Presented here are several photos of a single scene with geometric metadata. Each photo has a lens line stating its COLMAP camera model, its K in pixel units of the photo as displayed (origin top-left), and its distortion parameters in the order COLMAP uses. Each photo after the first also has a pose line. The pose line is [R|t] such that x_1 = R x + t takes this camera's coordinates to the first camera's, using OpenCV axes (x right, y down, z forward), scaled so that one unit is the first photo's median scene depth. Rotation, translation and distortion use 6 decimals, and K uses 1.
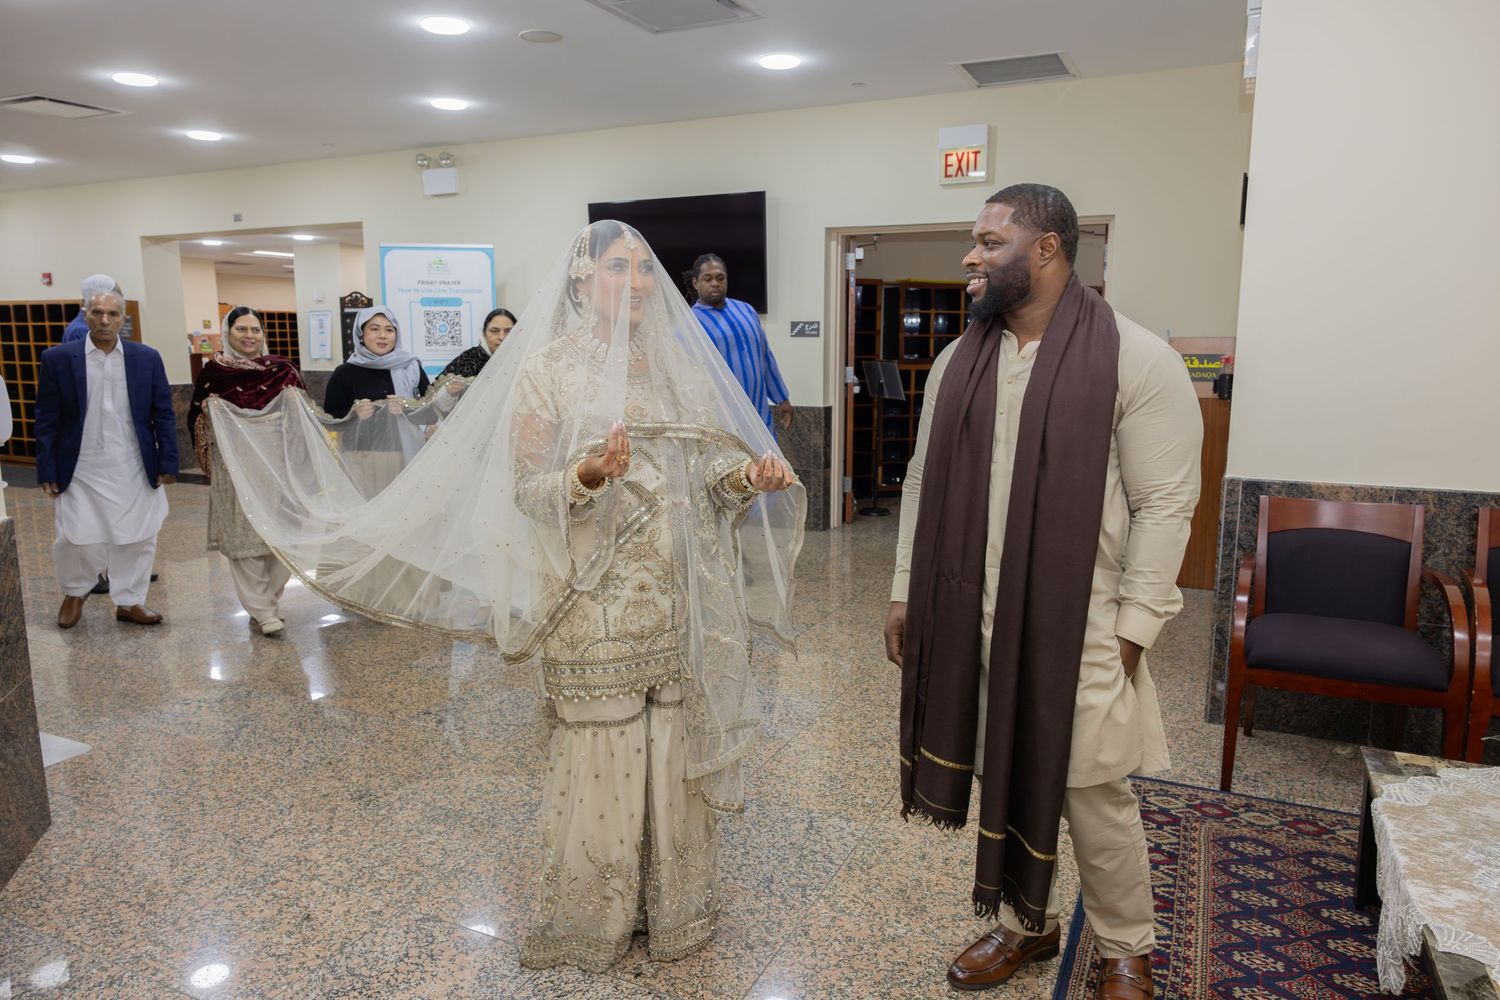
lens RADIAL K [[1004.1, 0, 750.0], [0, 1004.1, 500.0], [0, 0, 1]] dist [-0.002231, 0.003338]
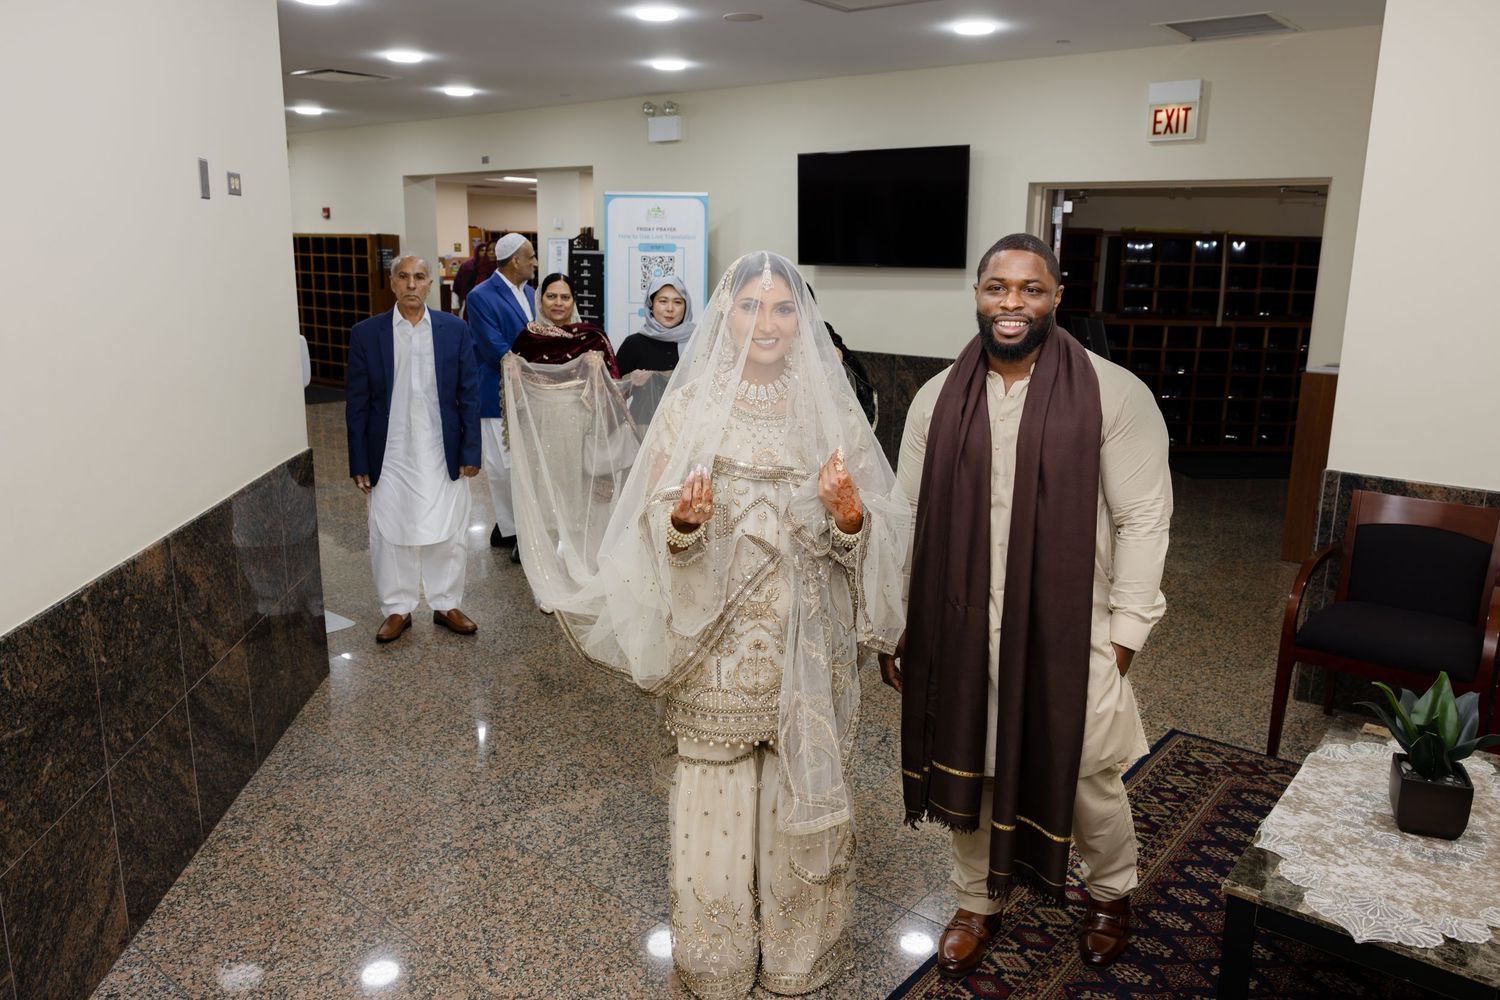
lens RADIAL K [[1115.8, 0, 750.0], [0, 1115.8, 500.0], [0, 0, 1]] dist [-0.031364, 0.000138]
pose [[0.970812, 0.067667, -0.230100, 0.097685], [-0.054055, 0.996423, 0.064963, -0.020819], [0.233672, -0.050629, 0.970996, -0.164123]]
